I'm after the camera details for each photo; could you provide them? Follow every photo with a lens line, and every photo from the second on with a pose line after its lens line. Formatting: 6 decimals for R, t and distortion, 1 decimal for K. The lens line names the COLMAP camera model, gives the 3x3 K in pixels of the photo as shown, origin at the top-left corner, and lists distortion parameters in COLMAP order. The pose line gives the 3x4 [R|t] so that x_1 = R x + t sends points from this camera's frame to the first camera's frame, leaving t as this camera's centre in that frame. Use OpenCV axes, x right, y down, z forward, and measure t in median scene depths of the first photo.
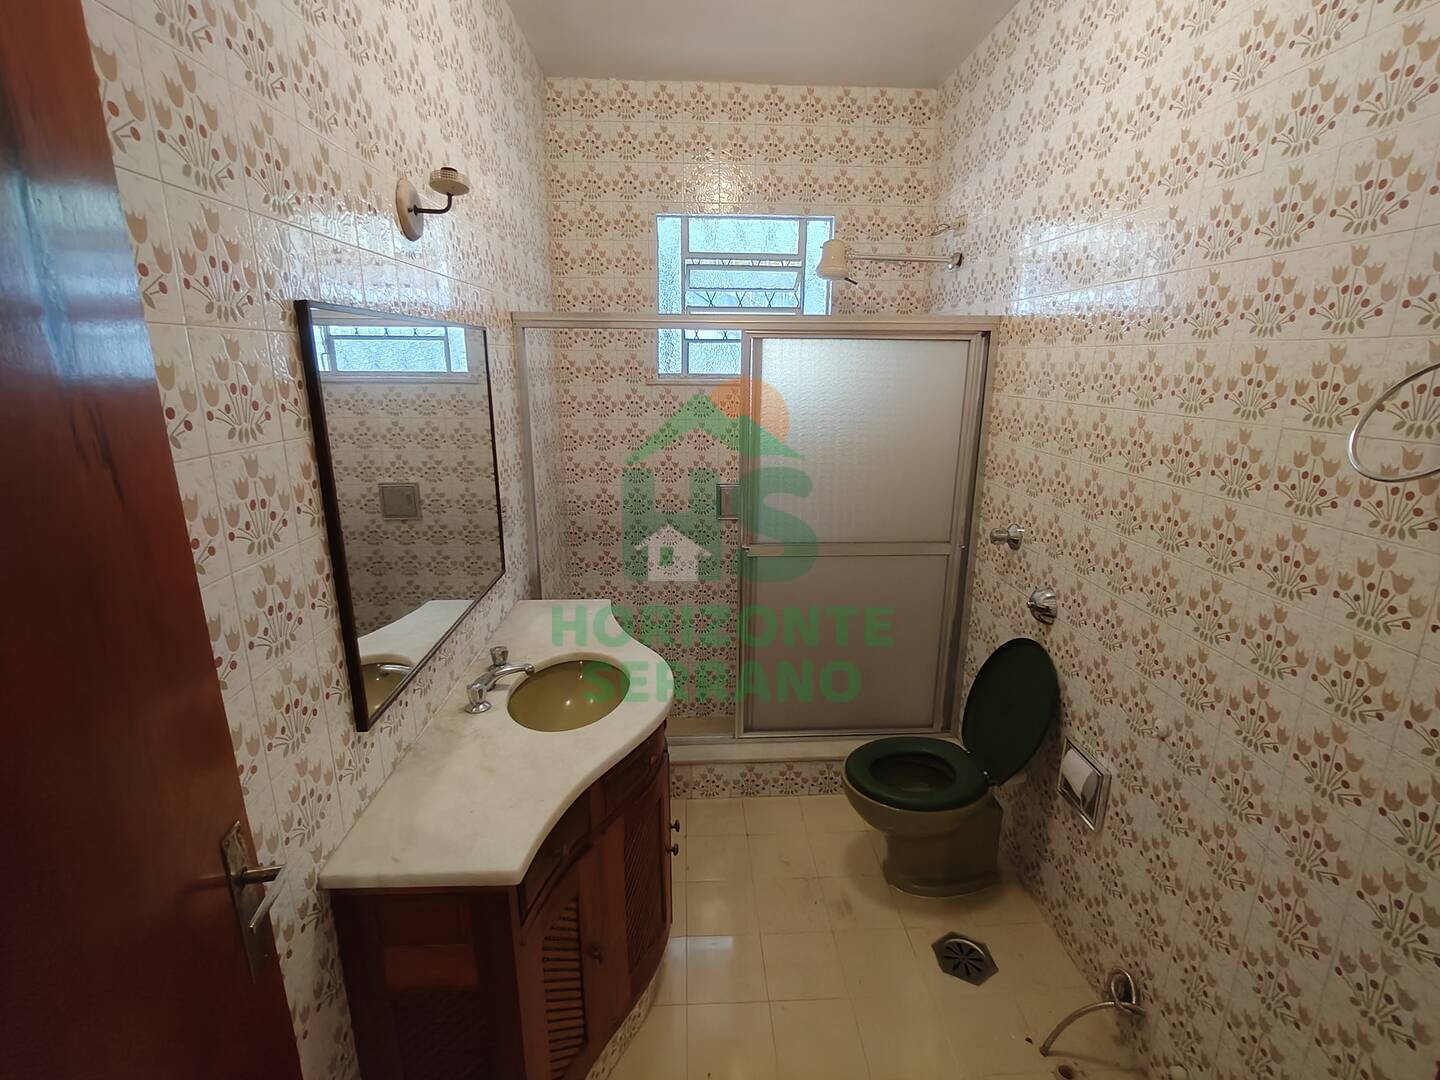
lens RADIAL K [[667.8, 0, 721.5], [0, 667.8, 543.1], [0, 0, 1]] dist [-0.005179, 0.003741]
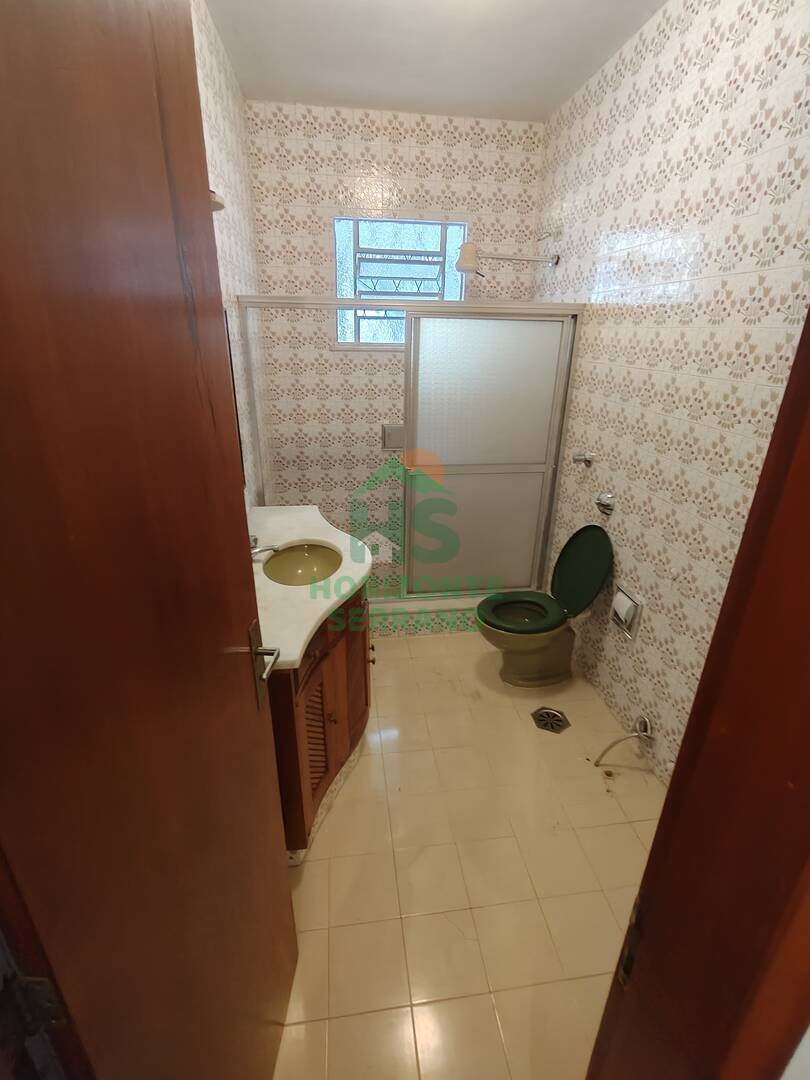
lens RADIAL K [[500.9, 0, 404.8], [0, 500.9, 541.7], [0, 0, 1]] dist [-0.005179, 0.003741]
pose [[0.996755, -0.022097, 0.077409, -0.066113], [0.011513, 0.990835, 0.134588, 0.019488], [-0.079674, -0.133260, 0.987873, -0.107315]]
